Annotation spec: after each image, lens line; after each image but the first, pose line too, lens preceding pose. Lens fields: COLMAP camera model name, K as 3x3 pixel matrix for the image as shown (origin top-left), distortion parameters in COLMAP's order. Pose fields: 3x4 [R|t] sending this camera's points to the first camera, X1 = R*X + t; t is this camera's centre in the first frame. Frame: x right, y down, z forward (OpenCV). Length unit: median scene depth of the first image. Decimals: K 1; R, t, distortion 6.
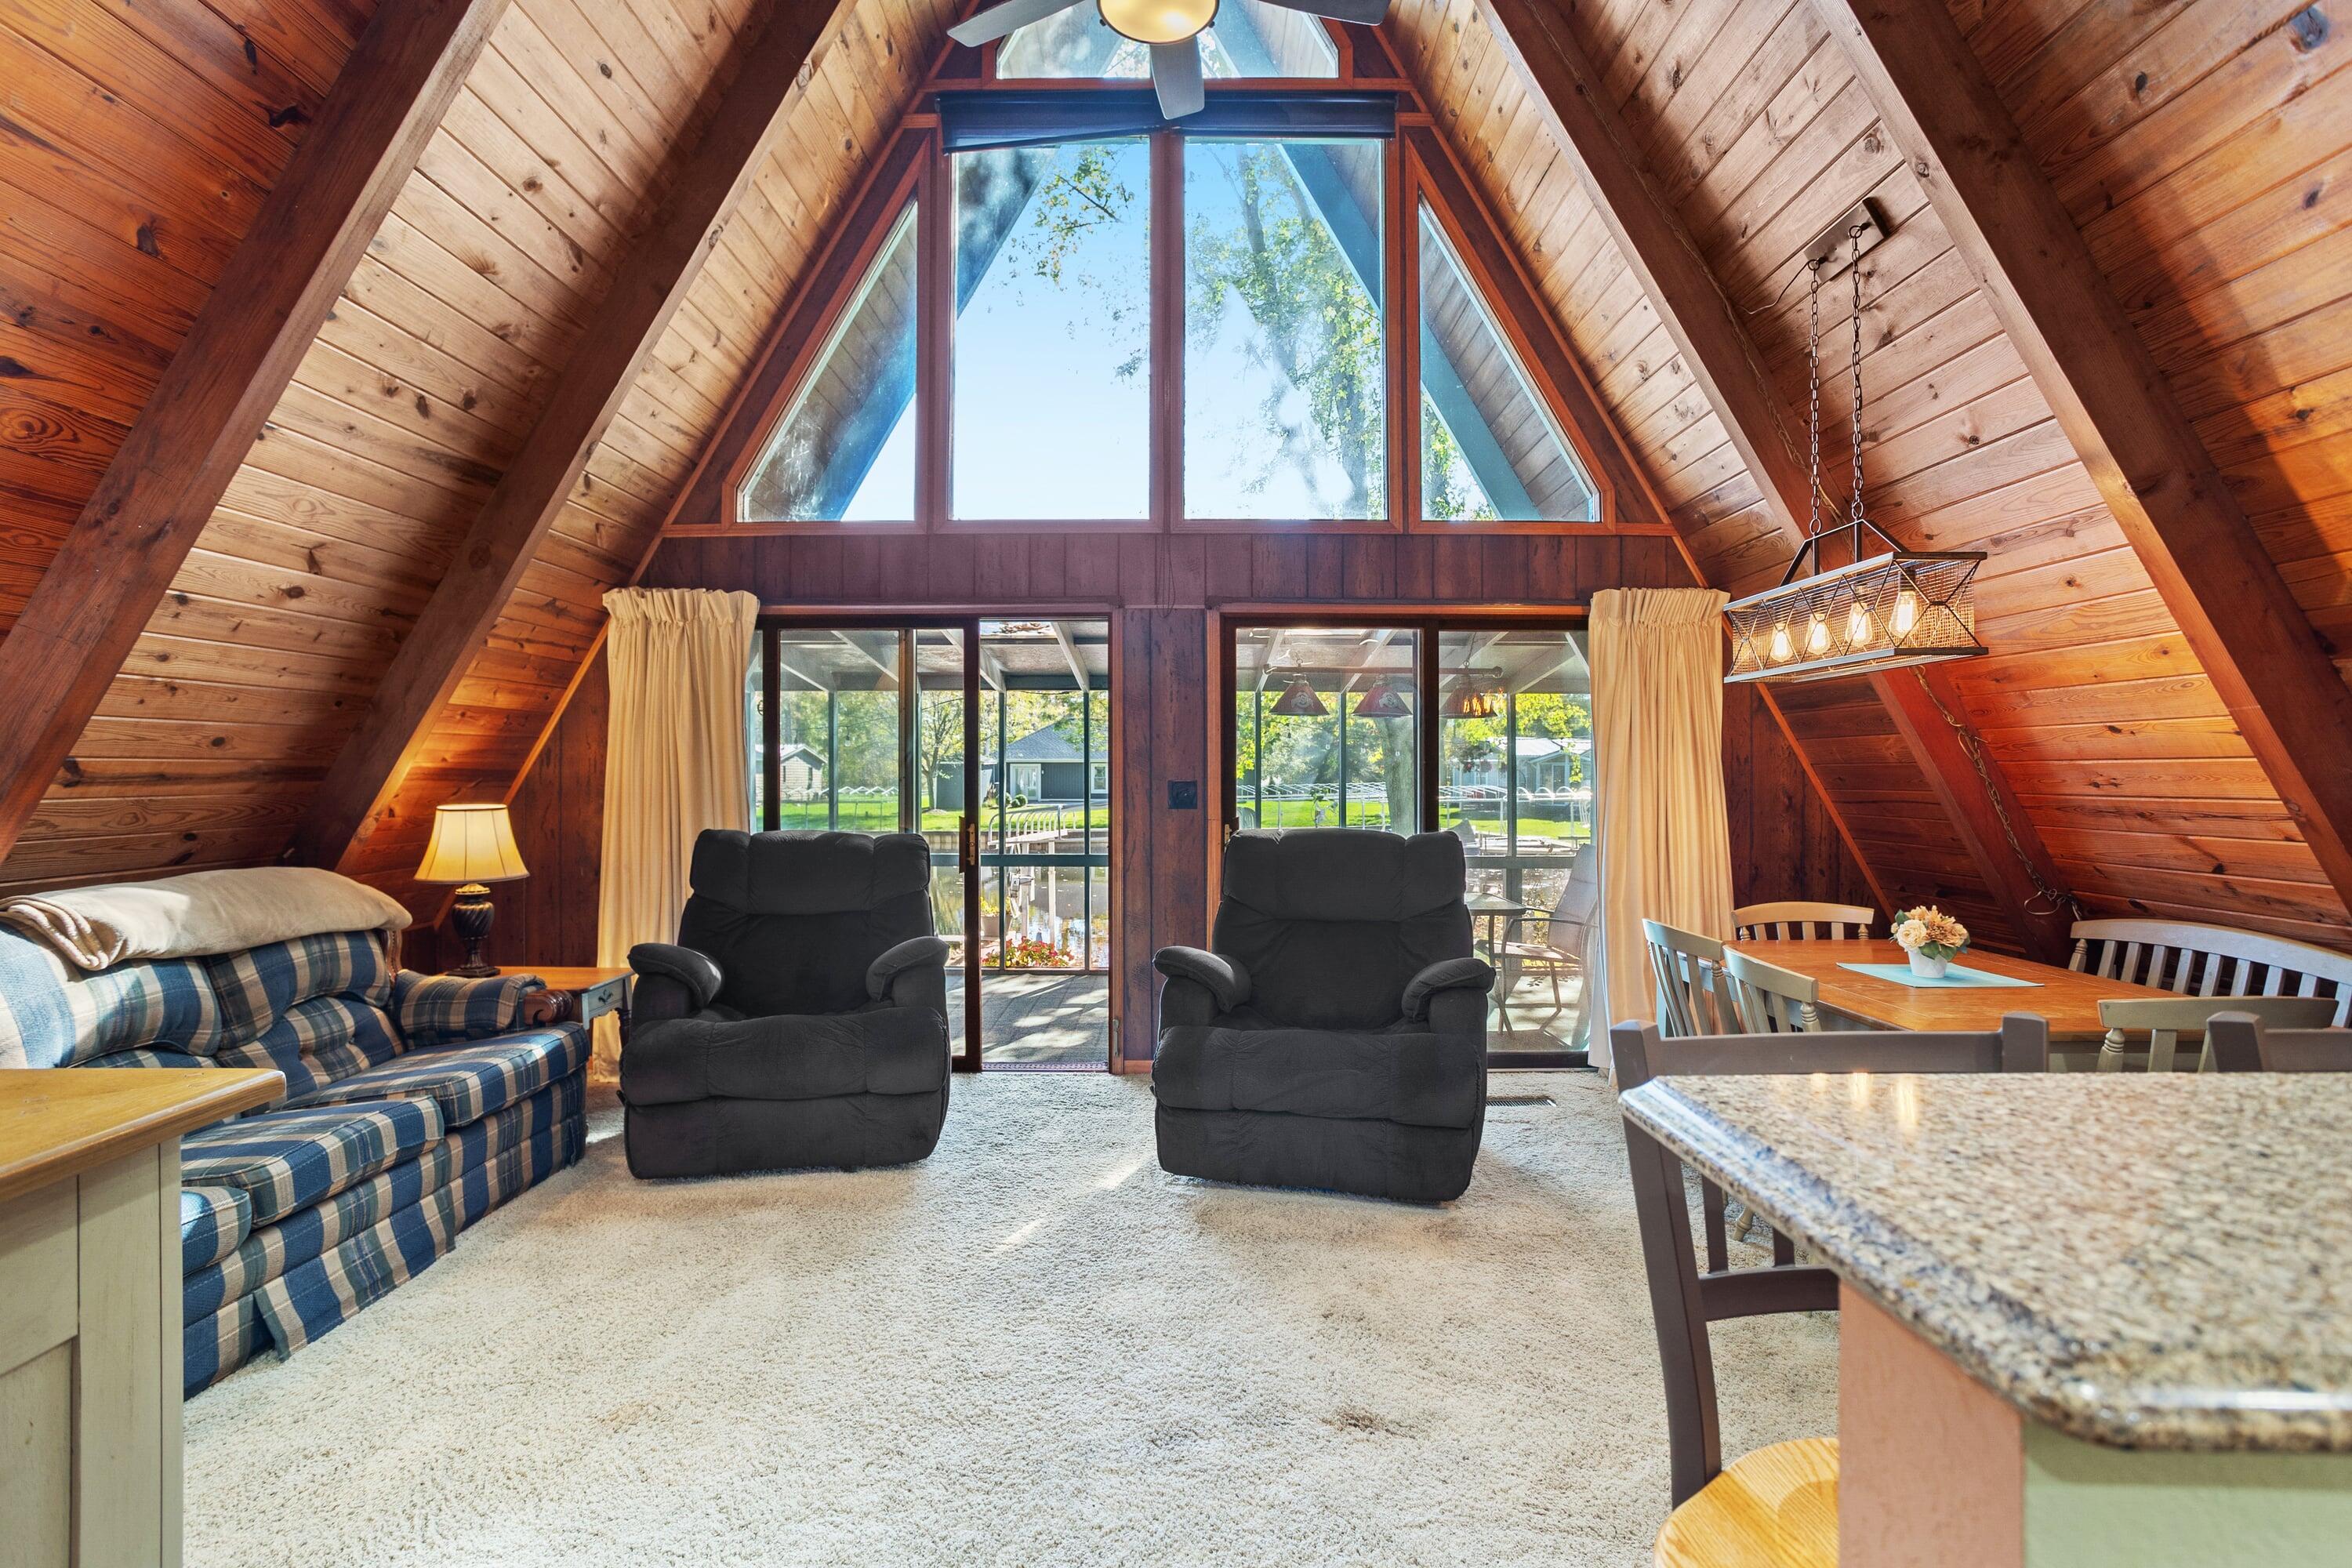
lens RADIAL K [[1129.3, 0, 1180.4], [0, 1129.3, 782.4], [0, 0, 1]] dist [-0.024462, 0.004363]
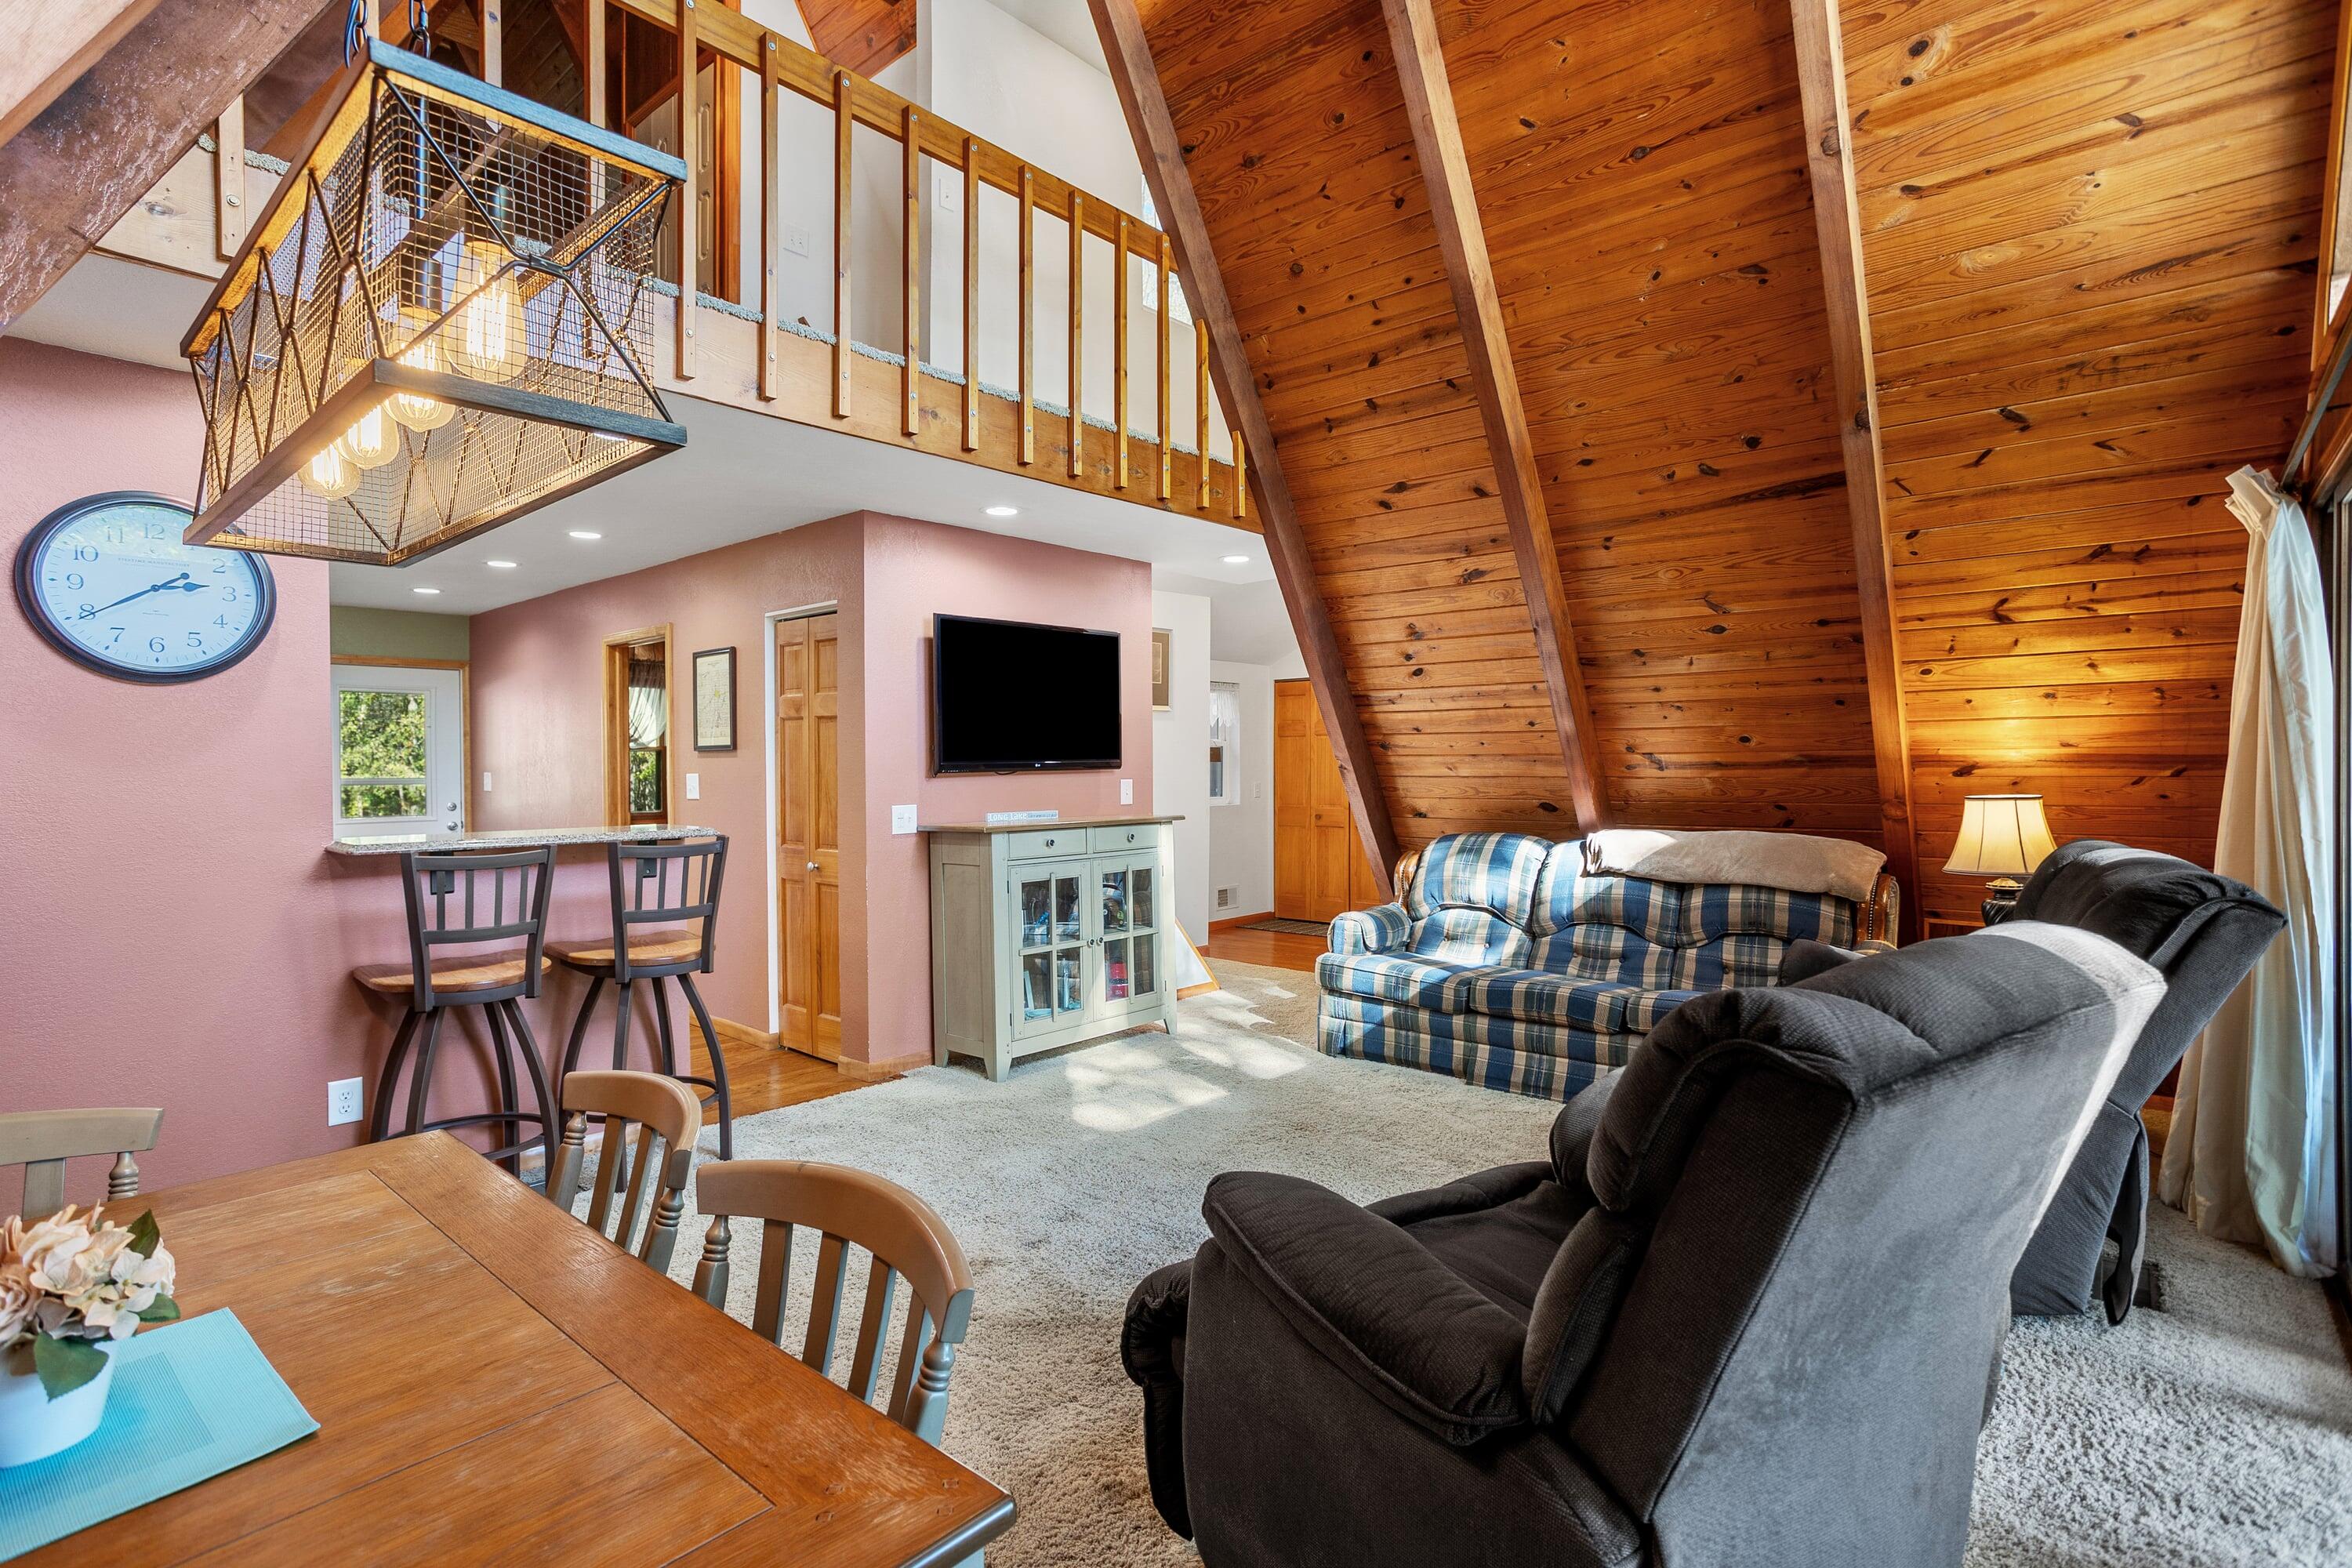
lens RADIAL K [[1129.3, 0, 1176.9], [0, 1129.3, 768.1], [0, 0, 1]] dist [-0.024462, 0.004363]
pose [[-0.663850, 0.010412, -0.747793, 0.695823], [0.001188, 0.999917, 0.012868, -0.019149], [0.747865, 0.007654, -0.663807, 1.460520]]
